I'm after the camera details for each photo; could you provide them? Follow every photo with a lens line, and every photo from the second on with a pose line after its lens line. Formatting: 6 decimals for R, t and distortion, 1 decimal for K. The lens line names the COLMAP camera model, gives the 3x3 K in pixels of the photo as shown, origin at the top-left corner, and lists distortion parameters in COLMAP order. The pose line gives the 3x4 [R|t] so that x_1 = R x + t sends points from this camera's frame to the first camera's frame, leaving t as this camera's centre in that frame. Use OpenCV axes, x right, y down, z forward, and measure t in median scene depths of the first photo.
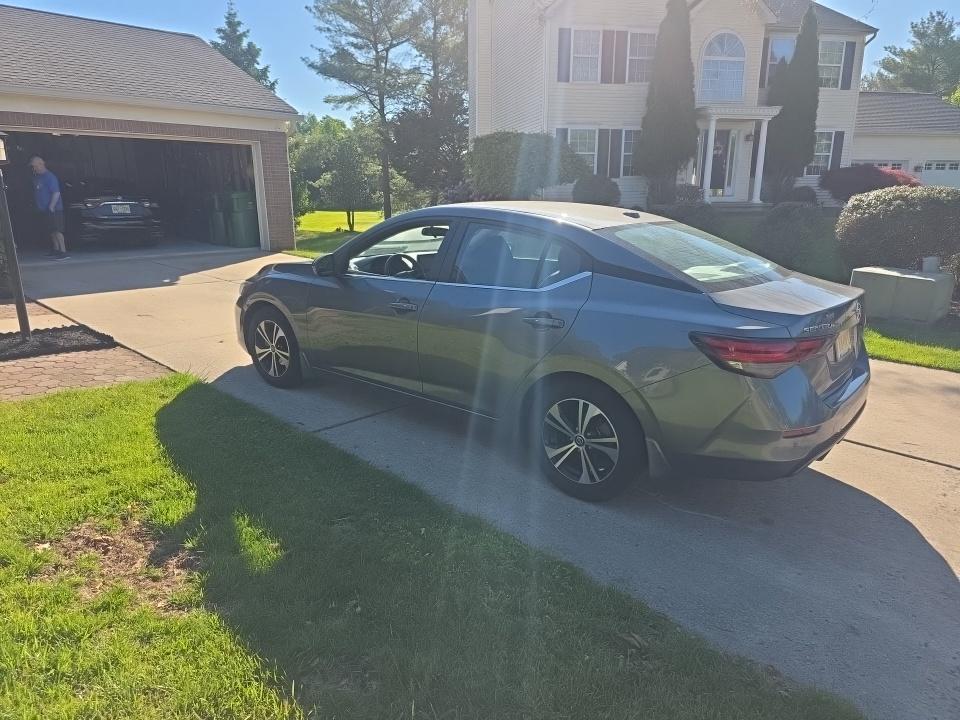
lens RADIAL K [[632.8, 0, 473.3], [0, 632.8, 368.8], [0, 0, 1]] dist [0.042826, -0.030594]
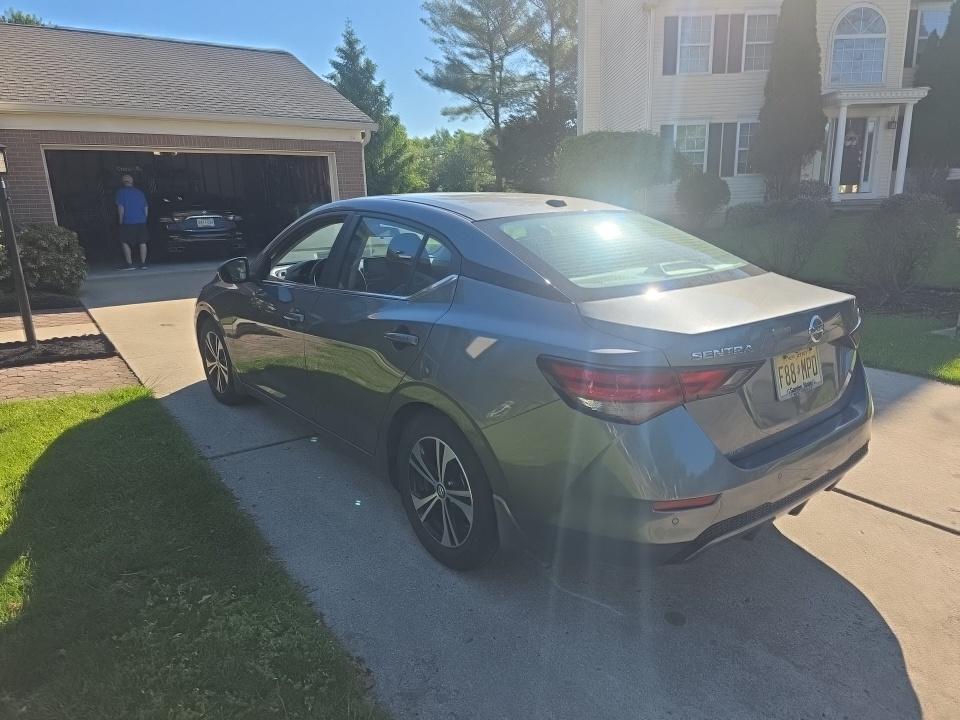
lens RADIAL K [[632.8, 0, 477.5], [0, 632.8, 384.2], [0, 0, 1]] dist [0.042826, -0.030594]
pose [[0.982882, 0.023567, -0.182724, 0.047426], [-0.022025, 0.999703, 0.010464, -0.003663], [0.182916, -0.006261, 0.983109, 0.032329]]
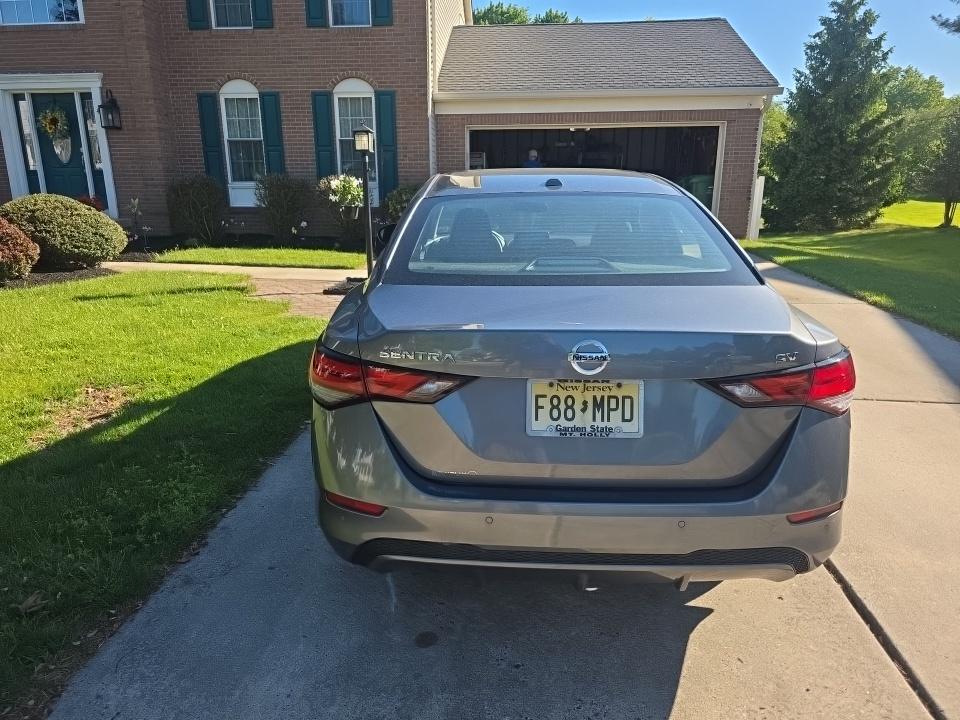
lens RADIAL K [[632.8, 0, 462.4], [0, 632.8, 363.0], [0, 0, 1]] dist [0.042826, -0.030594]
pose [[0.632750, 0.208682, -0.745708, 0.116737], [-0.204316, 0.973869, 0.099165, -0.014103], [0.746915, 0.089614, 0.658852, 0.072511]]
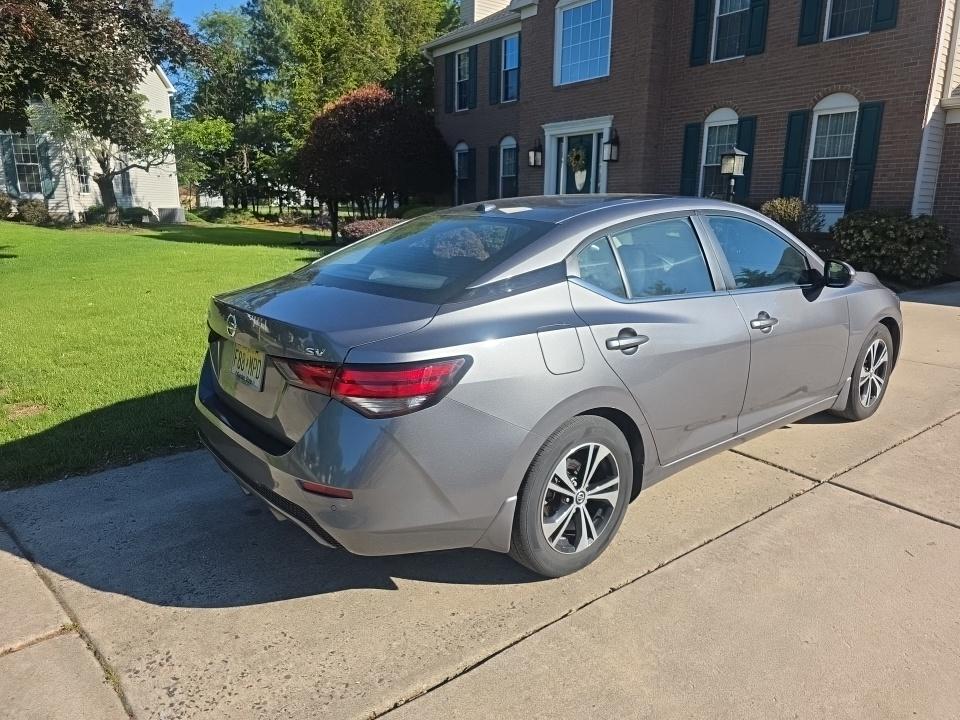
lens RADIAL K [[632.8, 0, 484.7], [0, 632.8, 359.6], [0, 0, 1]] dist [0.042826, -0.030594]
pose [[-0.145568, 0.234728, -0.961100, 0.164948], [-0.271088, 0.924805, 0.266922, -0.042627], [0.951484, 0.299398, -0.070990, 0.169465]]
